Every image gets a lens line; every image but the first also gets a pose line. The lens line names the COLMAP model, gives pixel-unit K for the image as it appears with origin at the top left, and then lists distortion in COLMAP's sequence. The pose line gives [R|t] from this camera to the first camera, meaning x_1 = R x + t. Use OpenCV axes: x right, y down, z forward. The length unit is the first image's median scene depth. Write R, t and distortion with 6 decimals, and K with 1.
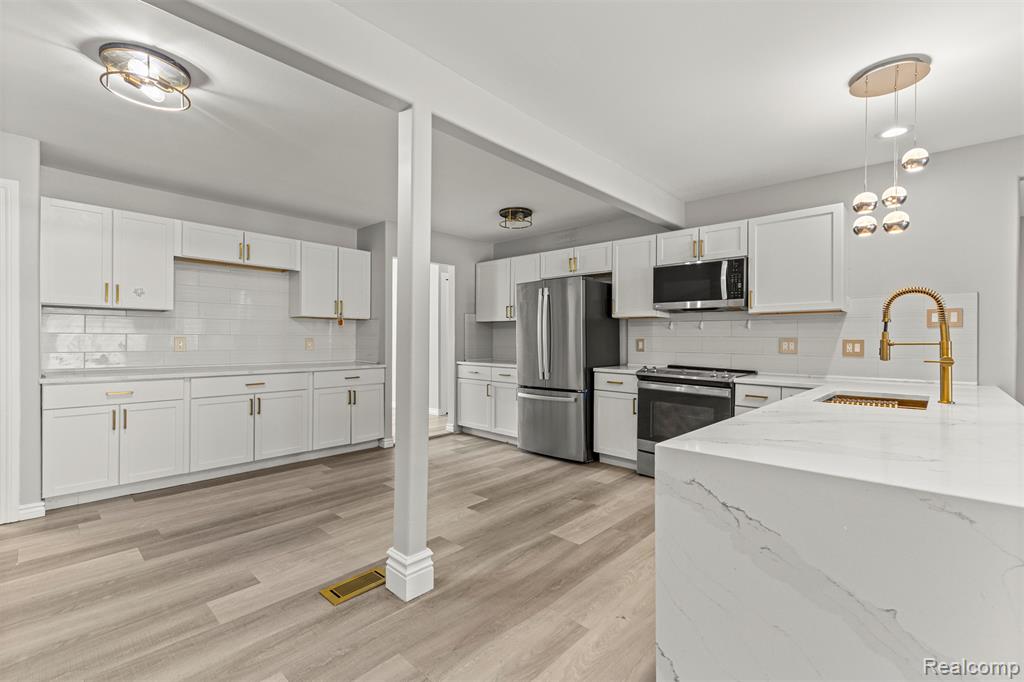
lens RADIAL K [[446.0, 0, 512.8], [0, 446.0, 341.0], [0, 0, 1]] dist [0.008417, -0.000579]
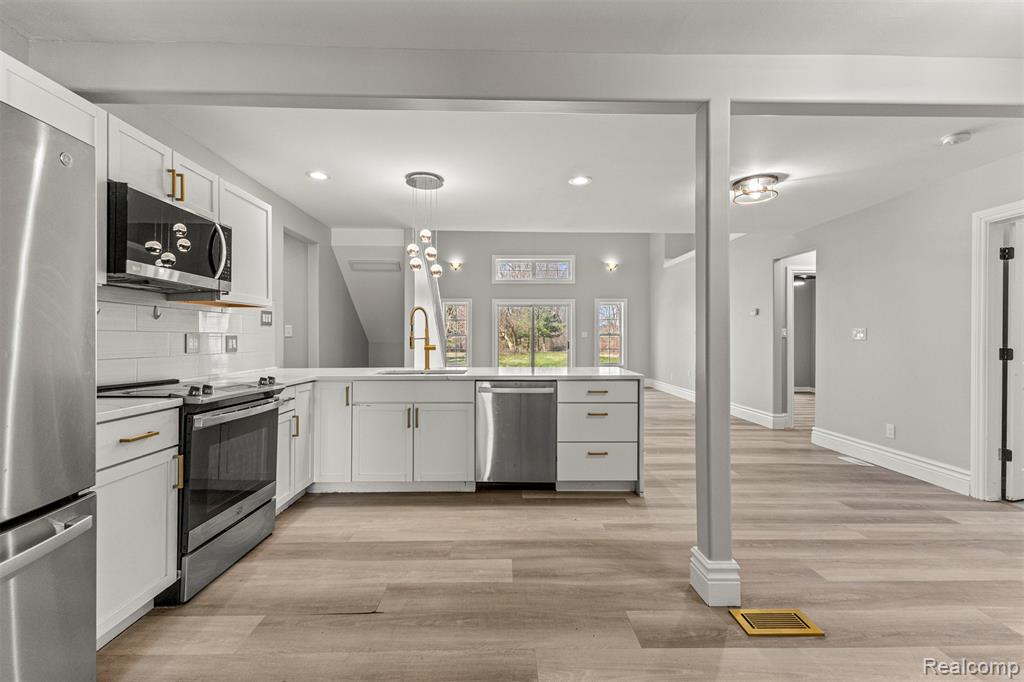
lens RADIAL K [[442.1, 0, 511.4], [0, 442.1, 339.0], [0, 0, 1]] dist [0.009073, -0.001072]
pose [[-0.695550, -0.009686, 0.718413, -0.348133], [-0.003550, 0.999943, 0.010044, -0.006233], [-0.718469, 0.004435, -0.695545, 1.128589]]
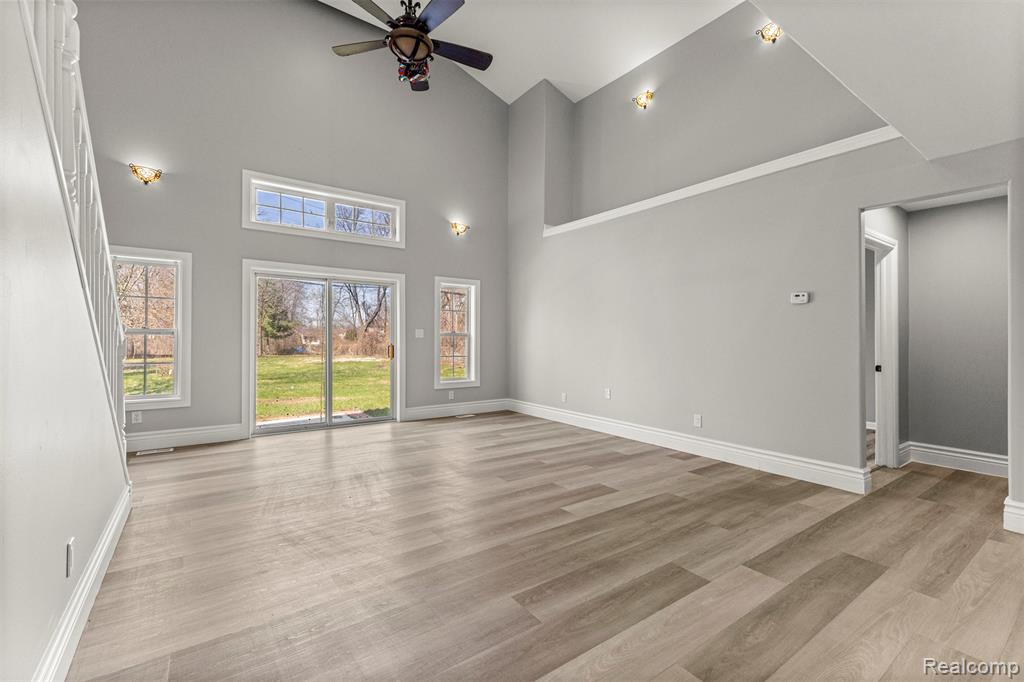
lens RADIAL K [[439.5, 0, 512.1], [0, 439.5, 337.7], [0, 0, 1]] dist [0.007838, -0.000462]
pose [[-0.979050, -0.010806, 0.203332, 0.665903], [-0.011163, 0.999938, -0.000609, 0.005330], [-0.203312, -0.002866, -0.979110, 0.427157]]
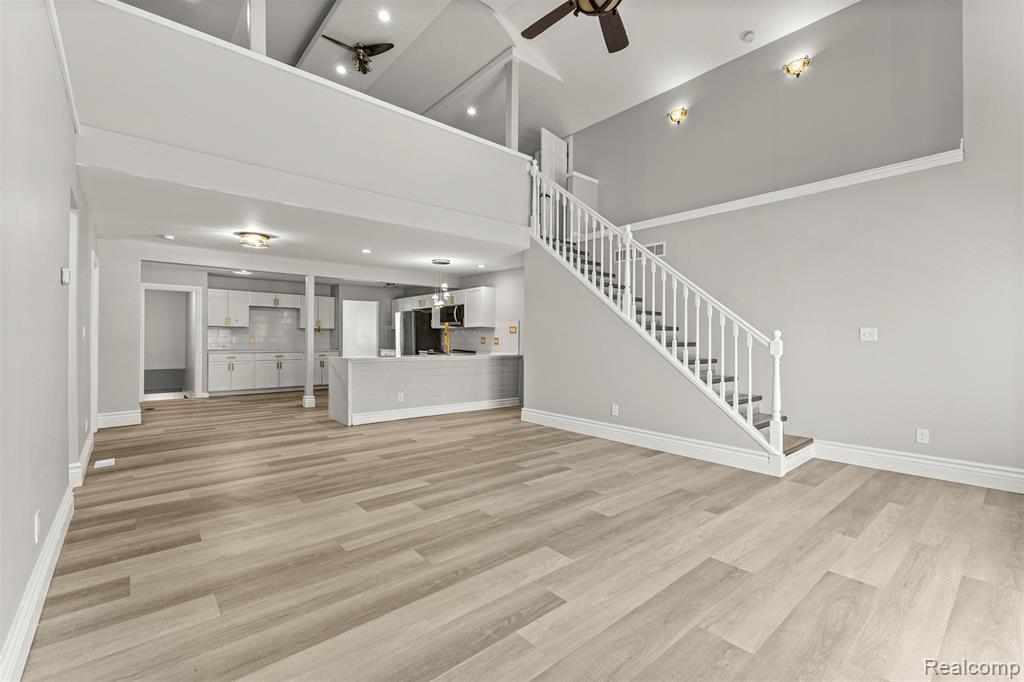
lens RADIAL K [[438.9, 0, 512.5], [0, 438.9, 340.2], [0, 0, 1]] dist [0.006564, 0.000150]
pose [[0.993831, -0.000959, -0.110897, 1.026400], [0.000868, 0.999999, -0.000872, 0.010238], [0.110898, 0.000770, 0.993832, -1.340860]]
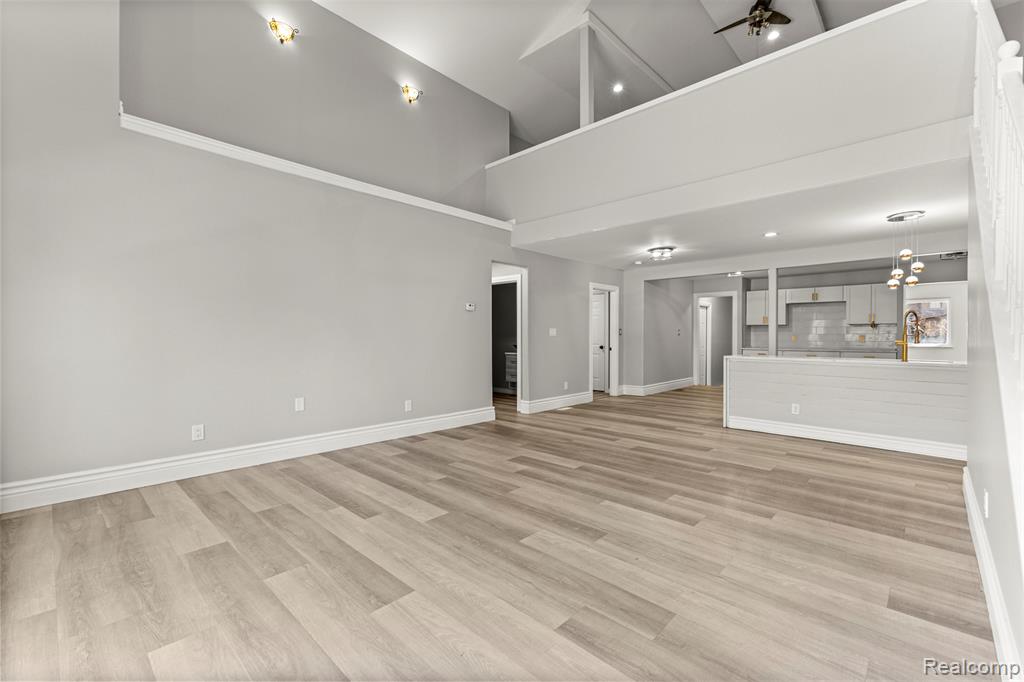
lens RADIAL K [[439.4, 0, 513.0], [0, 439.4, 339.7], [0, 0, 1]] dist [0.008775, -0.000276]
pose [[-0.008023, 0.003475, -0.999962, 1.784837], [-0.004531, 0.999984, 0.003512, 0.015950], [0.999958, 0.004559, -0.008007, -0.542712]]
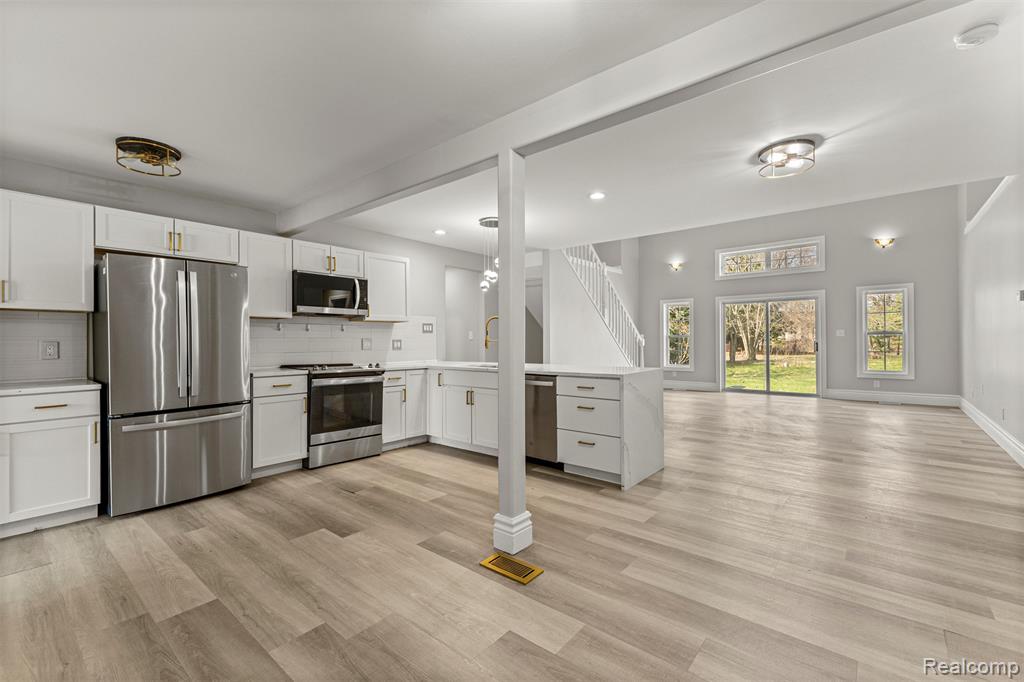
lens RADIAL K [[442.1, 0, 511.4], [0, 442.1, 339.0], [0, 0, 1]] dist [0.009073, -0.001072]
pose [[-0.050777, -0.004237, 0.998701, -0.812269], [0.010812, 0.999930, 0.004792, -0.007178], [-0.998651, 0.011041, -0.050727, 0.601604]]
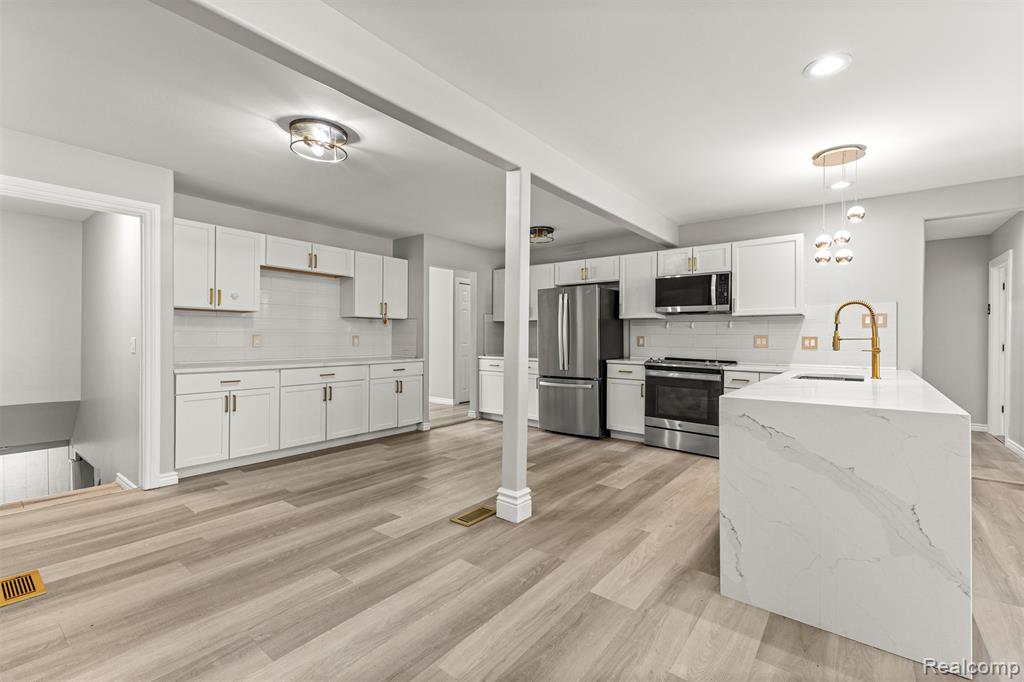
lens RADIAL K [[442.1, 0, 511.4], [0, 442.1, 339.0], [0, 0, 1]] dist [0.009073, -0.001072]
pose [[0.996646, -0.000778, 0.081833, -0.199191], [0.000754, 1.000000, 0.000322, 0.002972], [-0.081833, -0.000259, 0.996646, -0.205064]]
